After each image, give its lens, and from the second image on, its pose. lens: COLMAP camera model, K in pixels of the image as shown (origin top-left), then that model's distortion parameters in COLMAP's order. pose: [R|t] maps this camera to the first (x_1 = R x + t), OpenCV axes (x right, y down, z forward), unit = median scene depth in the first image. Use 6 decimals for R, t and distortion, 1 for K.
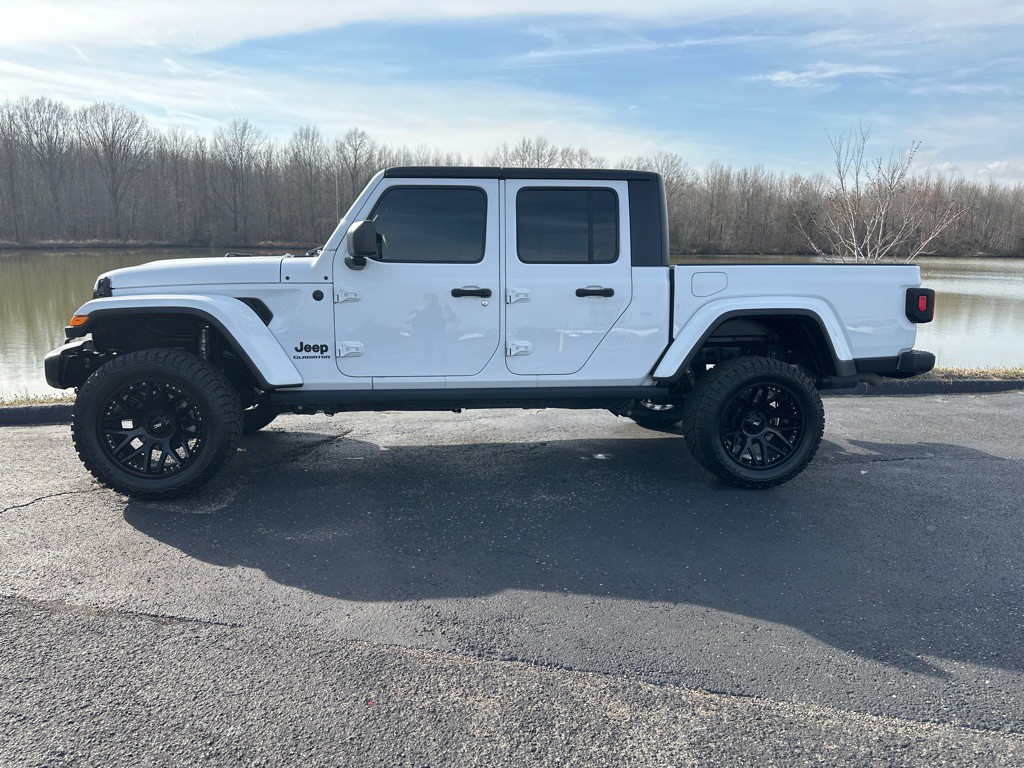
lens RADIAL K [[744.0, 0, 513.0], [0, 744.0, 383.5], [0, 0, 1]] dist [0.049133, -0.052175]
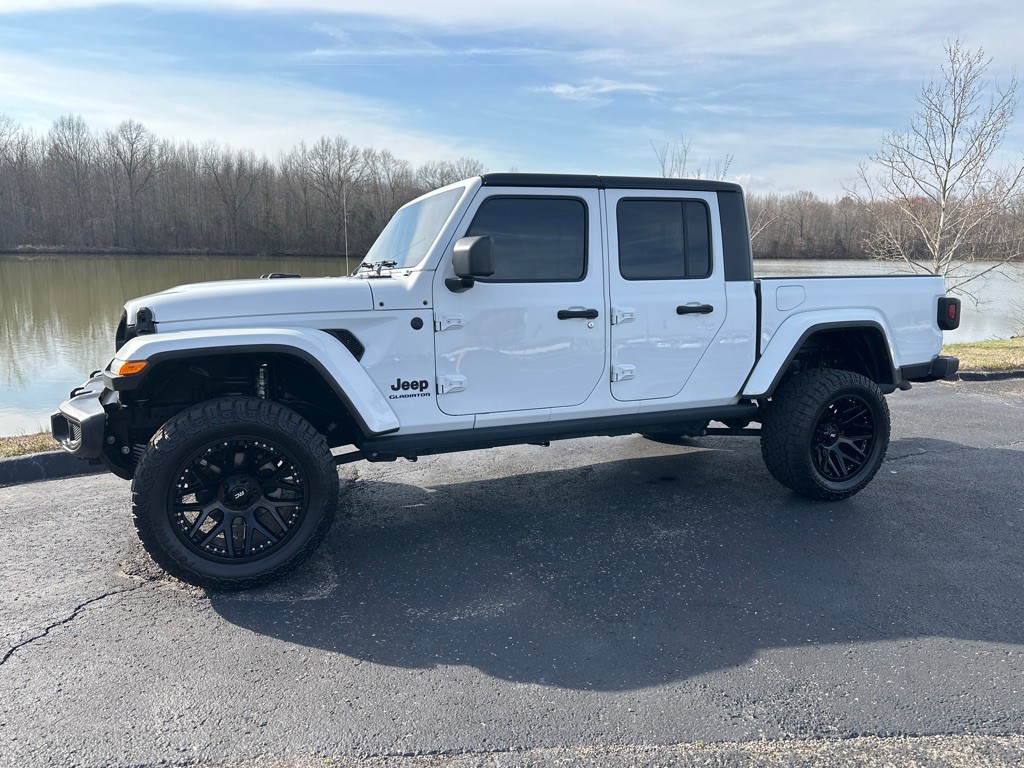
lens RADIAL K [[742.7, 0, 515.9], [0, 742.7, 382.3], [0, 0, 1]] dist [0.041721, -0.044299]
pose [[0.962586, -0.052052, 0.265929, -0.354601], [0.053223, 0.998579, 0.002804, -0.043631], [-0.265697, 0.011455, 0.963989, 0.145000]]
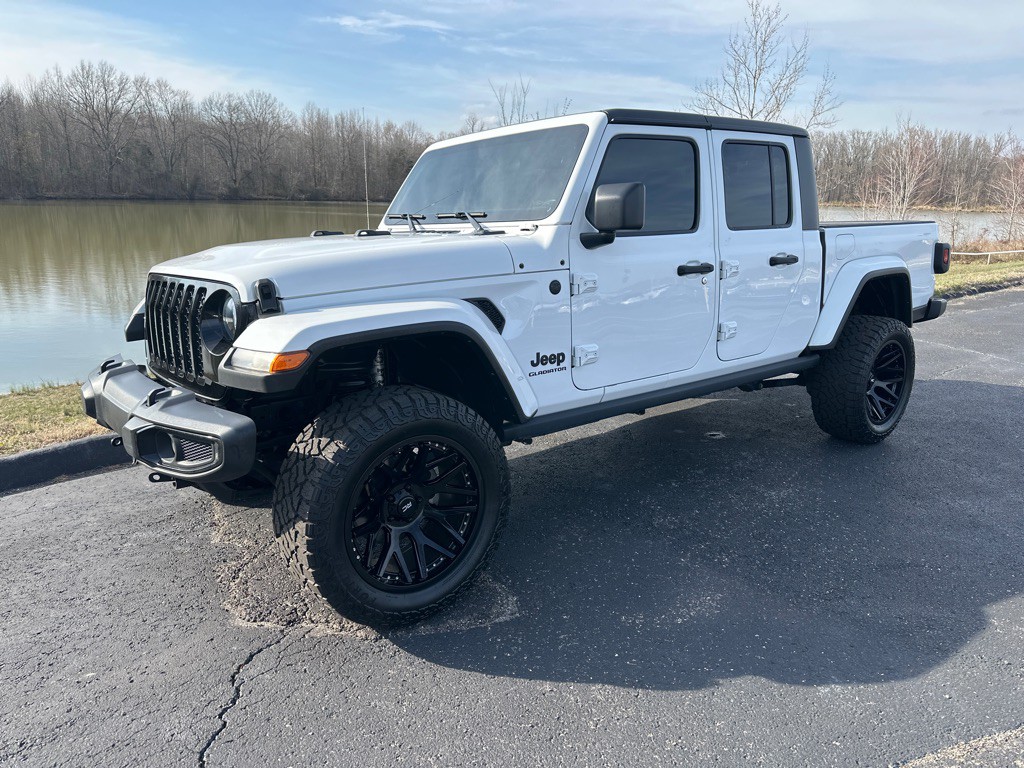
lens RADIAL K [[735.5, 0, 512.8], [0, 735.5, 379.1], [0, 0, 1]] dist [0.042721, -0.044582]
pose [[0.857883, -0.130820, 0.496914, -0.617510], [0.096832, 0.990881, 0.093692, -0.092616], [-0.504639, -0.032259, 0.862727, 0.373533]]
